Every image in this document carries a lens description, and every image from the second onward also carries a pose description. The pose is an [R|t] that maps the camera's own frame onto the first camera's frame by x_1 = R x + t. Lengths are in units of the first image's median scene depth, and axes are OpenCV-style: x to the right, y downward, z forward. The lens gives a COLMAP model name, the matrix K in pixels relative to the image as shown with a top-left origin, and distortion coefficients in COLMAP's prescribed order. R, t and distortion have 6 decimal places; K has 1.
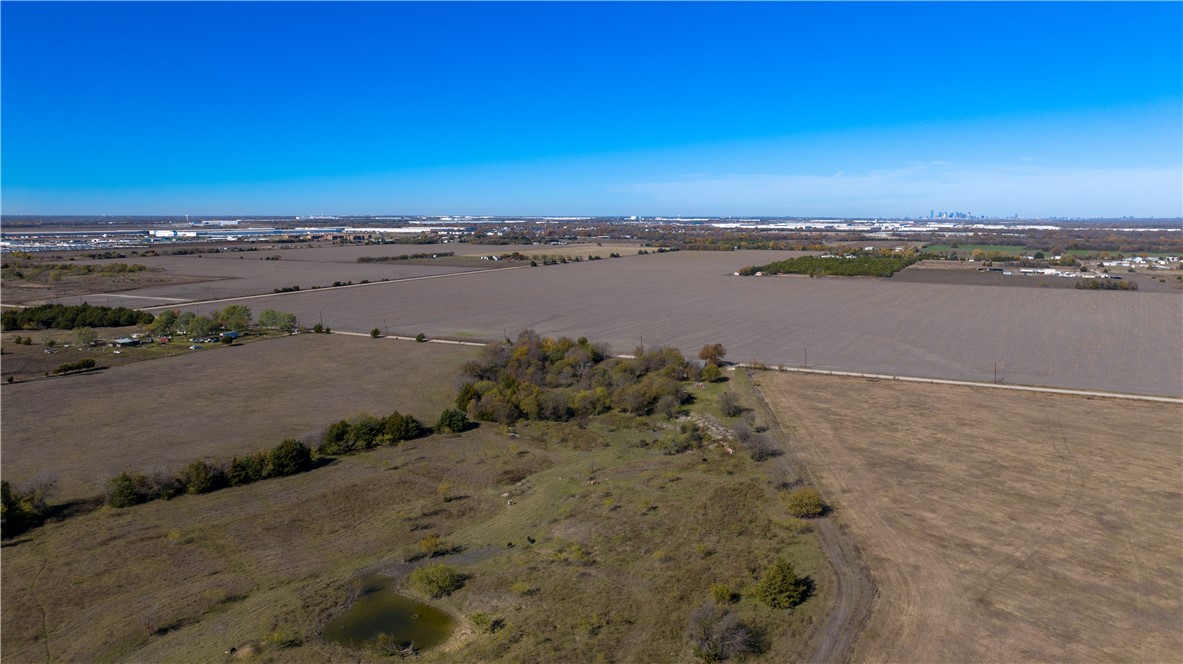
lens RADIAL K [[832.1, 0, 591.5], [0, 832.1, 332.0], [0, 0, 1]] dist [-0.018667, 0.000964]
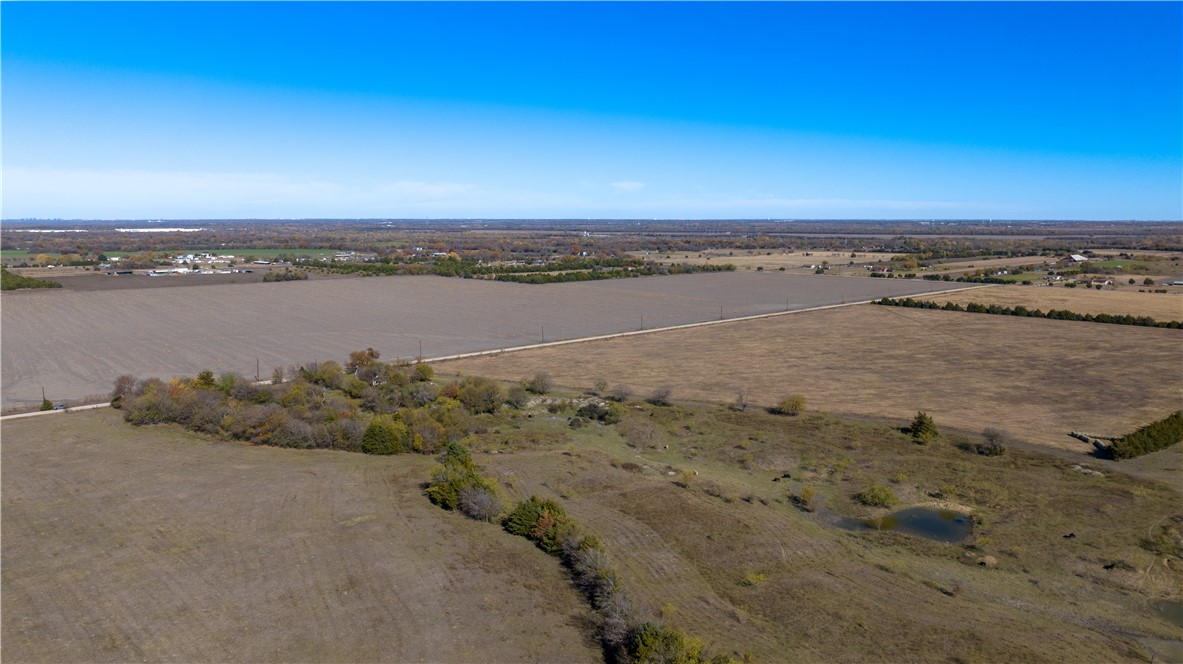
lens RADIAL K [[832.1, 0, 591.5], [0, 832.1, 332.0], [0, 0, 1]] dist [-0.018667, 0.000964]
pose [[0.371222, -0.130911, 0.919269, -0.649587], [0.132317, 0.987367, 0.087176, -0.055951], [-0.919068, 0.089273, 0.383854, 0.381638]]
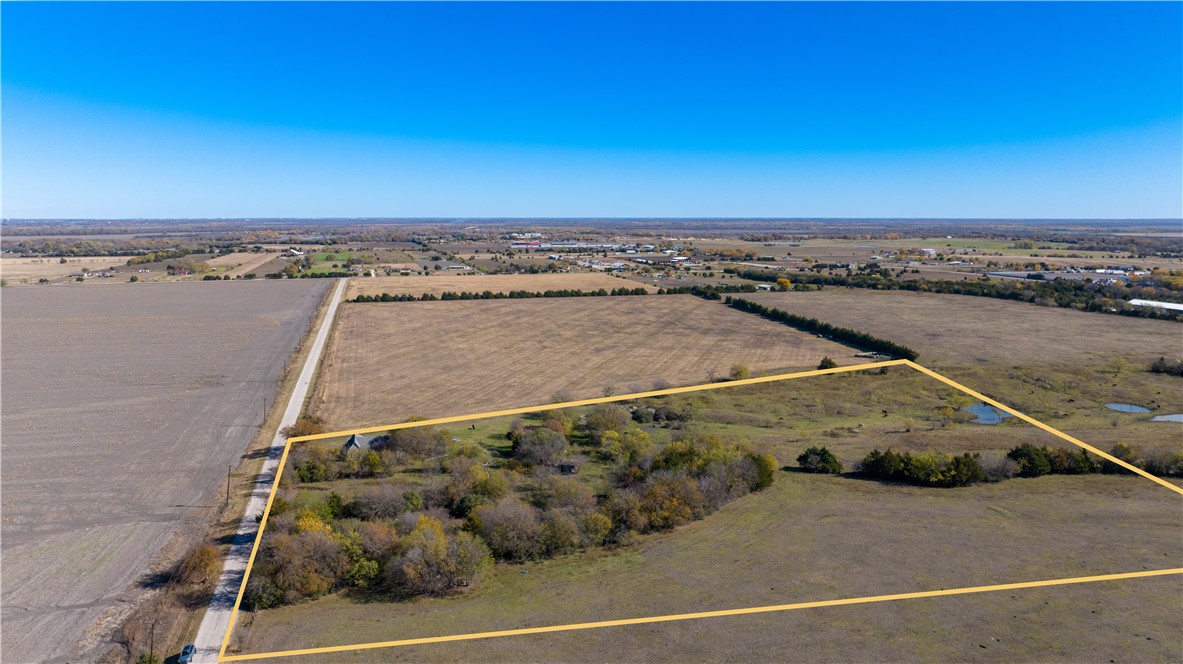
lens RADIAL K [[832.1, 0, 591.5], [0, 832.1, 332.0], [0, 0, 1]] dist [-0.018667, 0.000964]
pose [[-0.632343, -0.111284, 0.766654, -0.474615], [0.107397, 0.967480, 0.229017, -0.170689], [-0.767208, 0.227153, -0.599827, 1.191245]]
